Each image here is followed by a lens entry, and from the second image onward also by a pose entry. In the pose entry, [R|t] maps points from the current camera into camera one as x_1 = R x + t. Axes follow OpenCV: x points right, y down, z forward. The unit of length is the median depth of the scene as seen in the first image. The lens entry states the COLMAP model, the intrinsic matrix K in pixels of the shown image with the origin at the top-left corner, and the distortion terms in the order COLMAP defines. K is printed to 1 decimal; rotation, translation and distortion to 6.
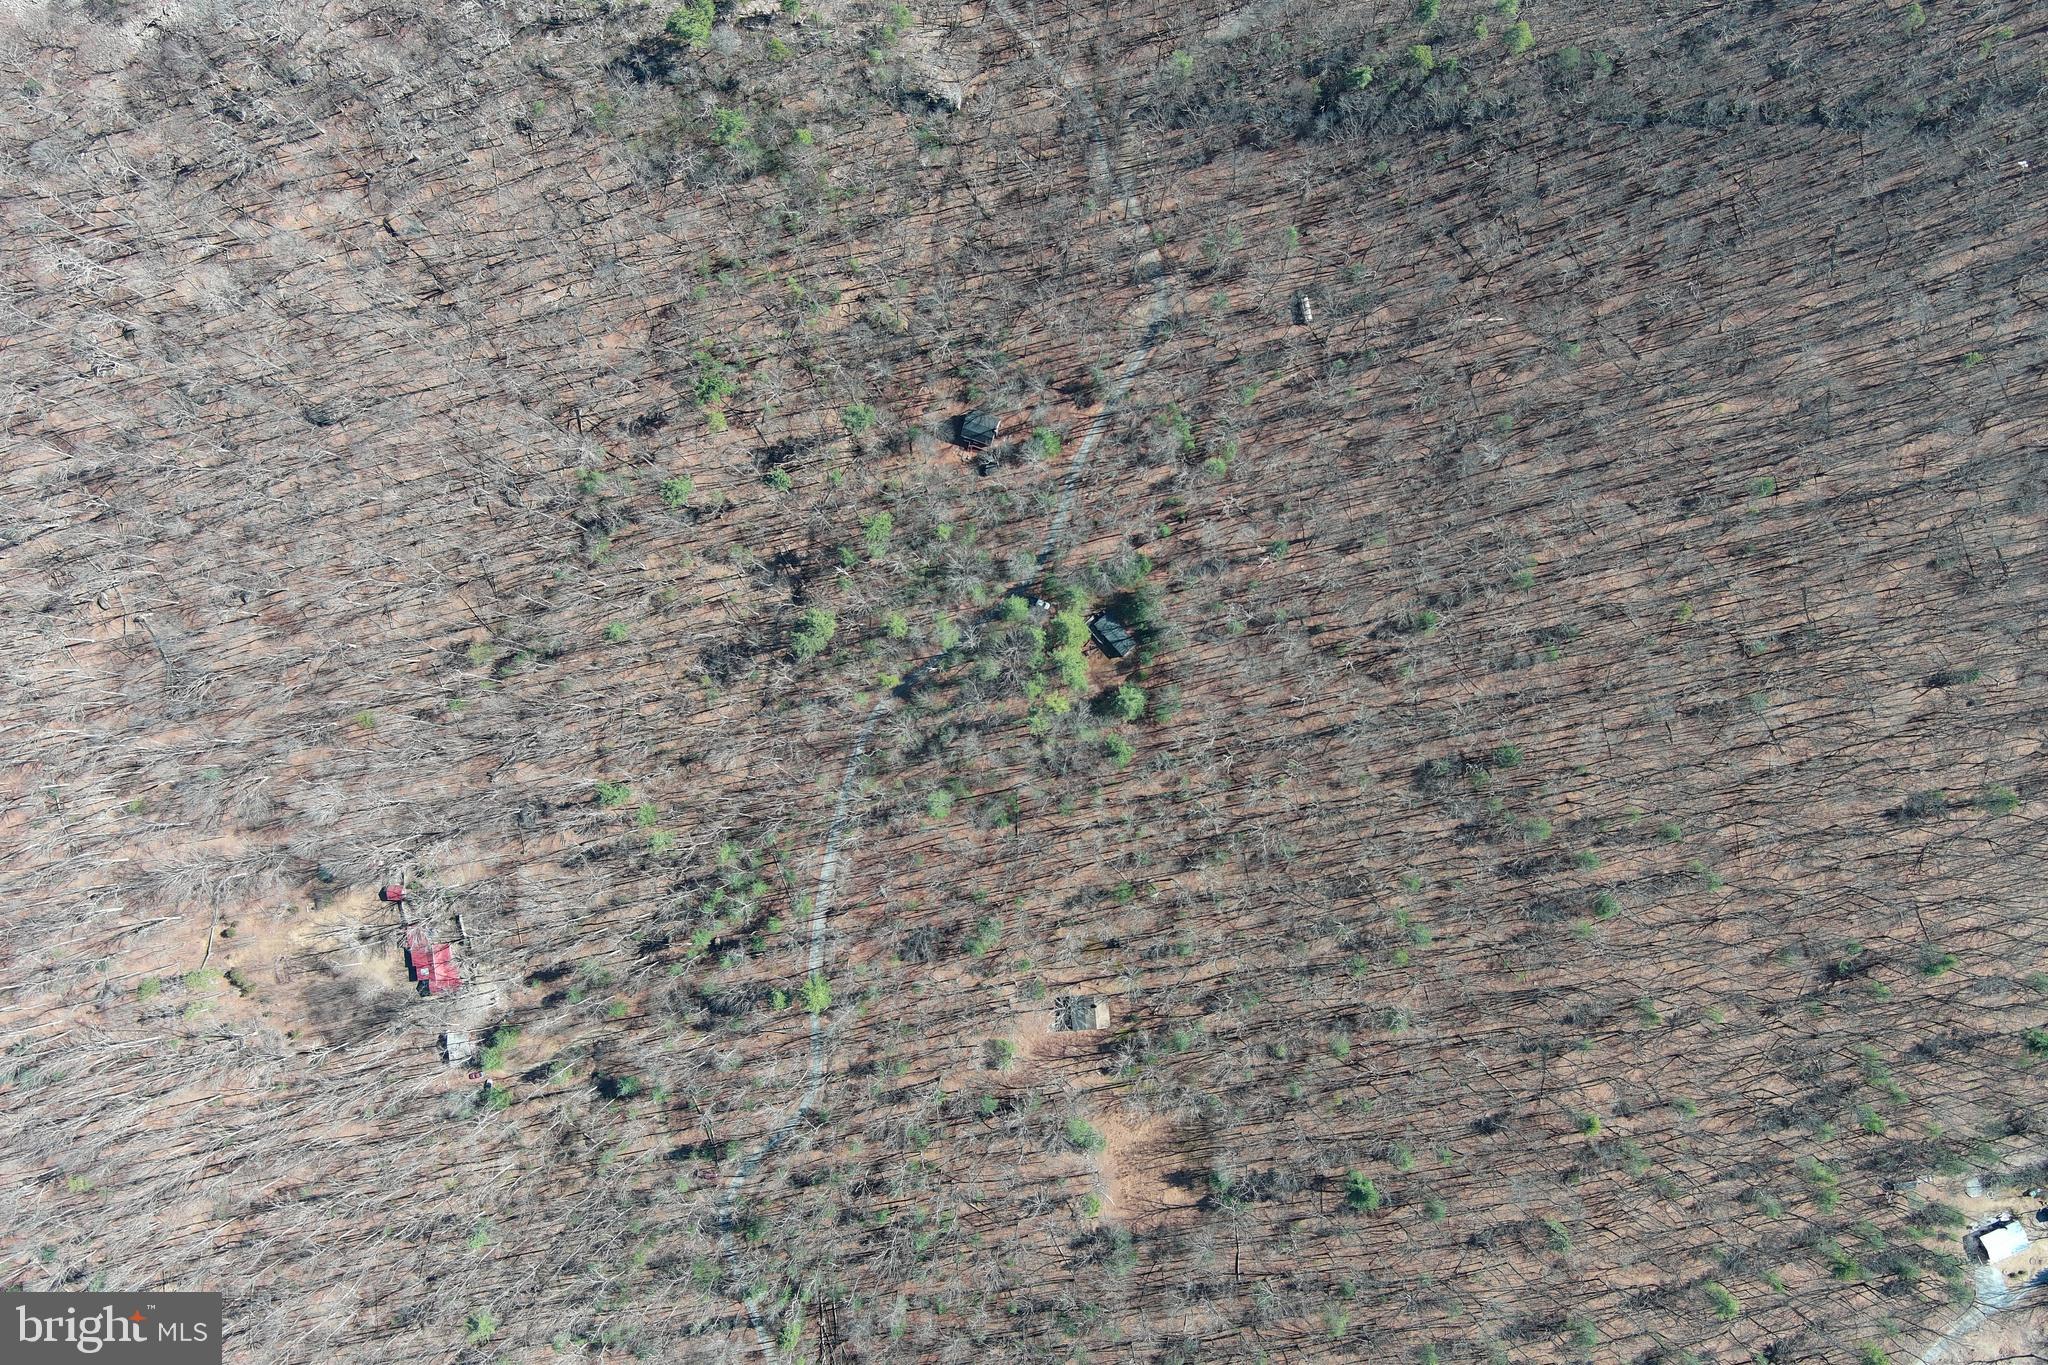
lens RADIAL K [[1591.0, 0, 1024.0], [0, 1591.0, 682.5], [0, 0, 1]] dist [0.001687, -0.010368]
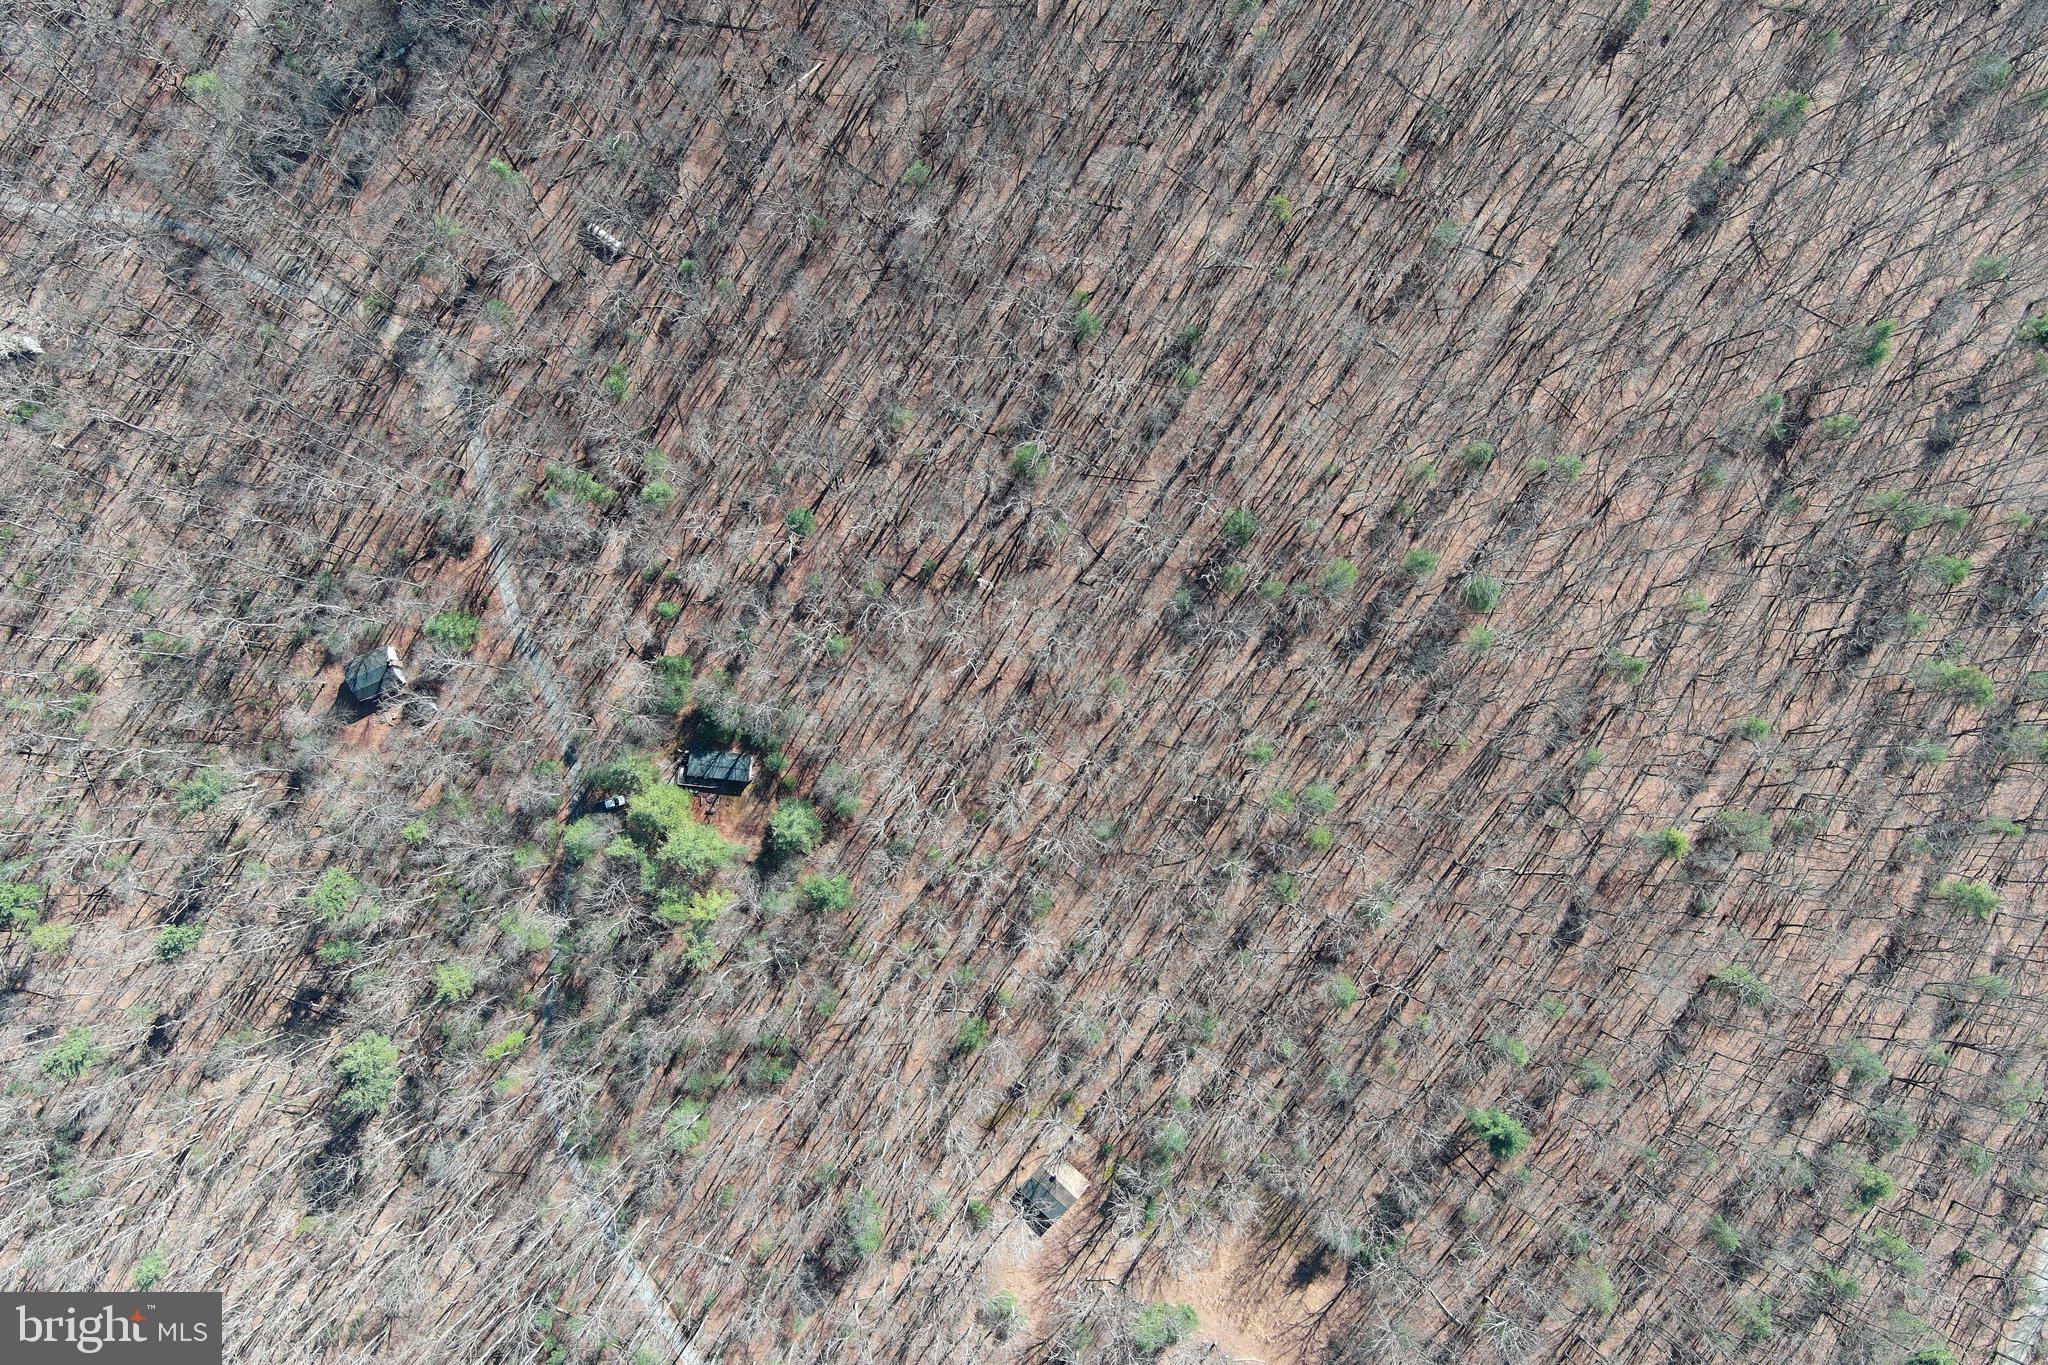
lens RADIAL K [[1647.8, 0, 1024.0], [0, 1647.8, 682.5], [0, 0, 1]] dist [-0.000348, -0.010491]
pose [[0.738713, -0.672032, 0.051727, 0.145161], [0.671586, 0.740391, 0.028169, 0.011840], [-0.057229, 0.013930, 0.998264, 0.272051]]
